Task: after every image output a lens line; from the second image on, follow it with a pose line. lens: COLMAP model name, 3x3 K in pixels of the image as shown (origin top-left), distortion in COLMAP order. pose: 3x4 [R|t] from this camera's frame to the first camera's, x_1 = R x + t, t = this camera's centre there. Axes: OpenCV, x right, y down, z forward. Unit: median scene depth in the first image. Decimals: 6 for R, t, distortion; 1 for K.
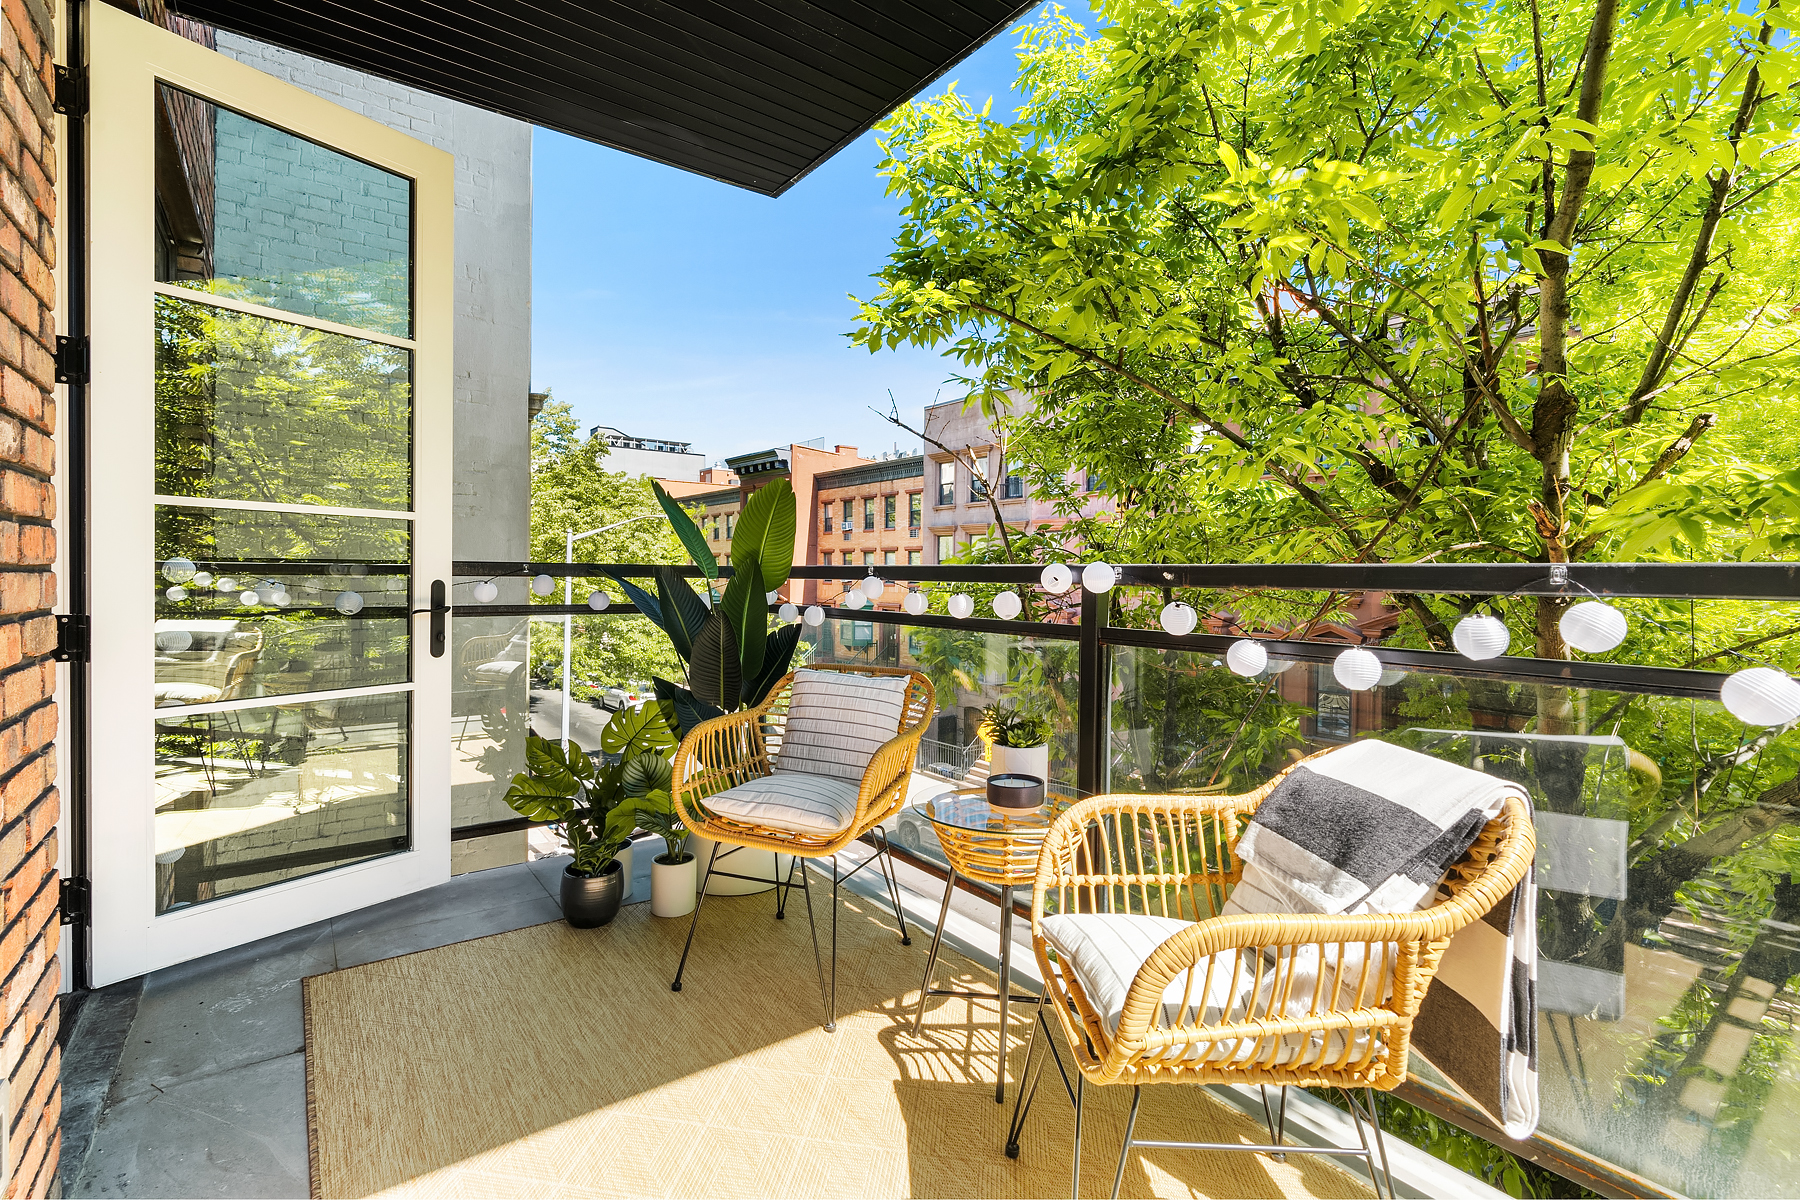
lens RADIAL K [[816.6, 0, 903.2], [0, 816.6, 593.5], [0, 0, 1]] dist [-0.000723, 0.001165]
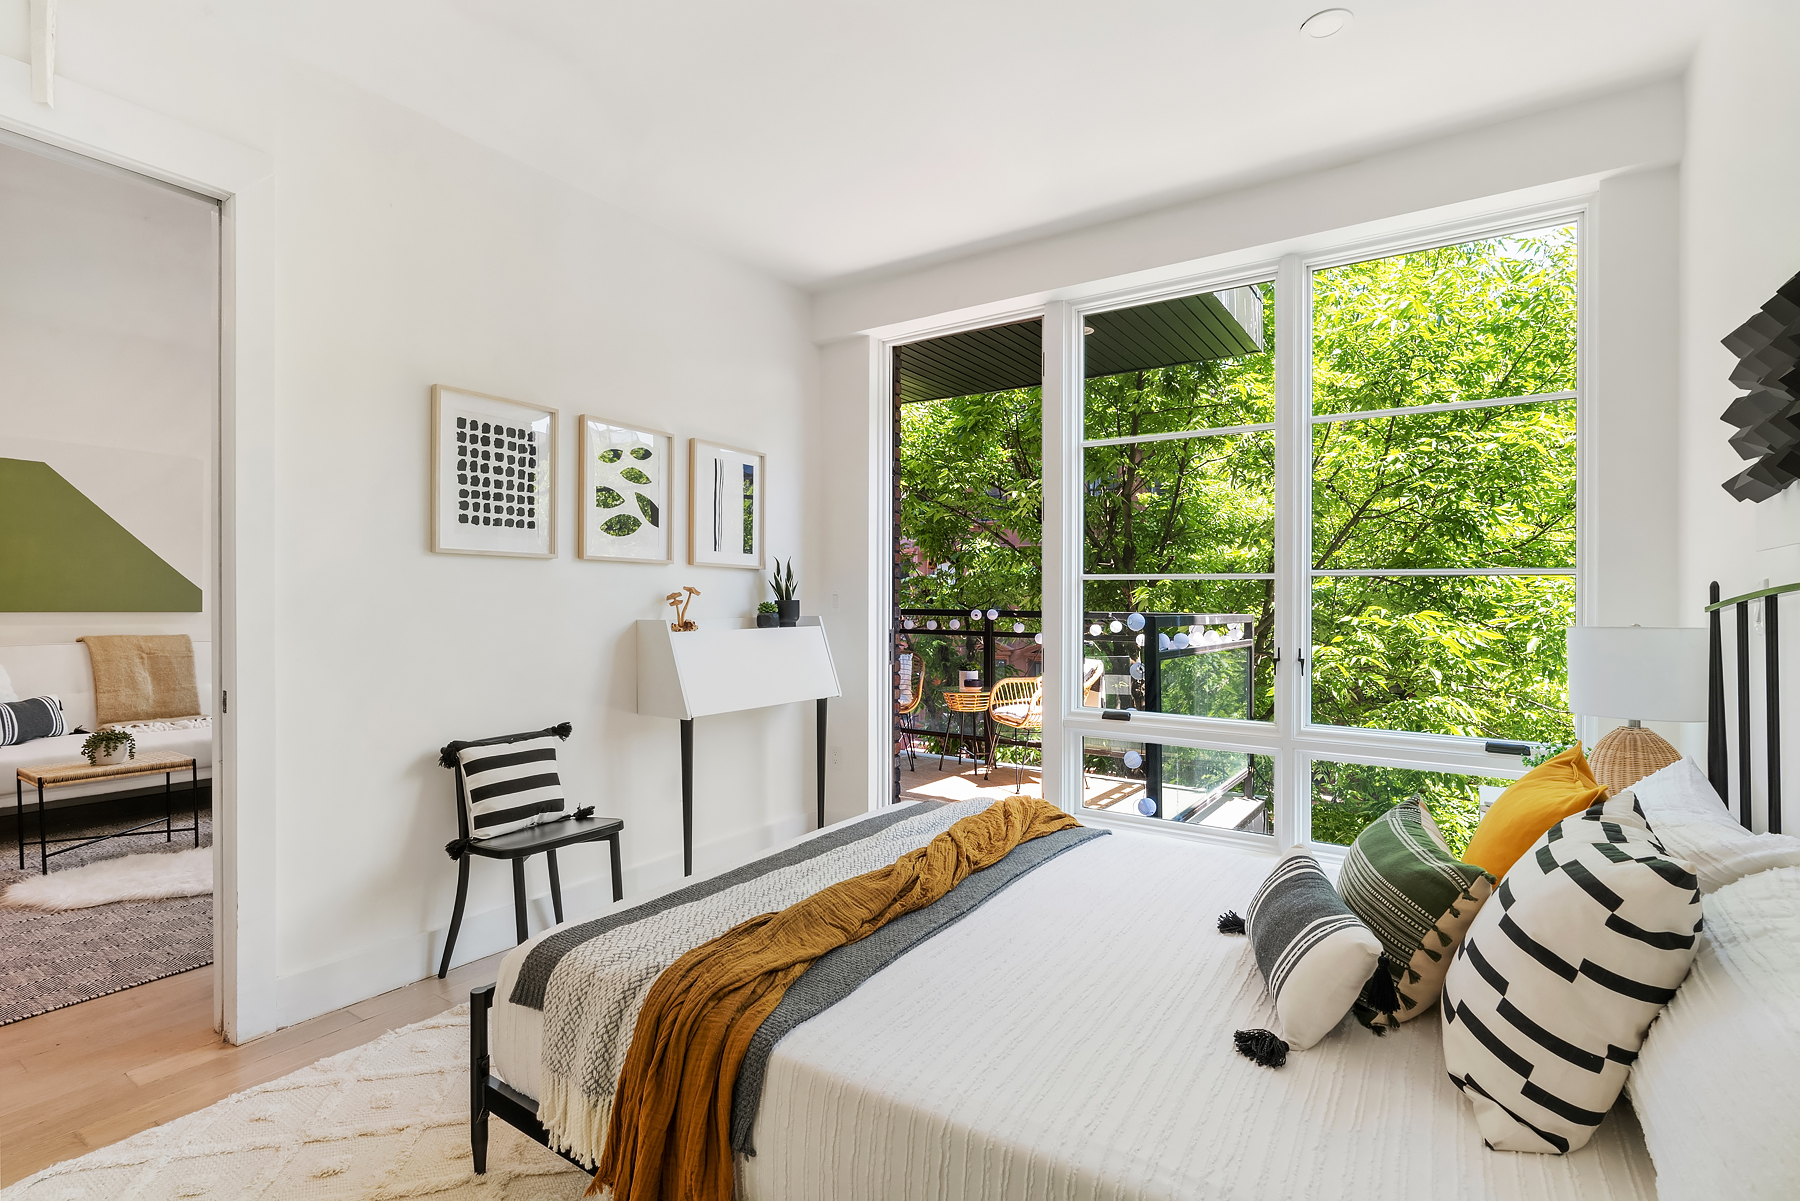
lens RADIAL K [[853.6, 0, 899.9], [0, 853.6, 604.5], [0, 0, 1]] dist [-0.000062, -0.000008]
pose [[0.946841, -0.003242, 0.321687, -1.038829], [0.009026, 0.999823, -0.016491, -0.007887], [-0.321576, 0.018518, 0.946703, -1.770007]]
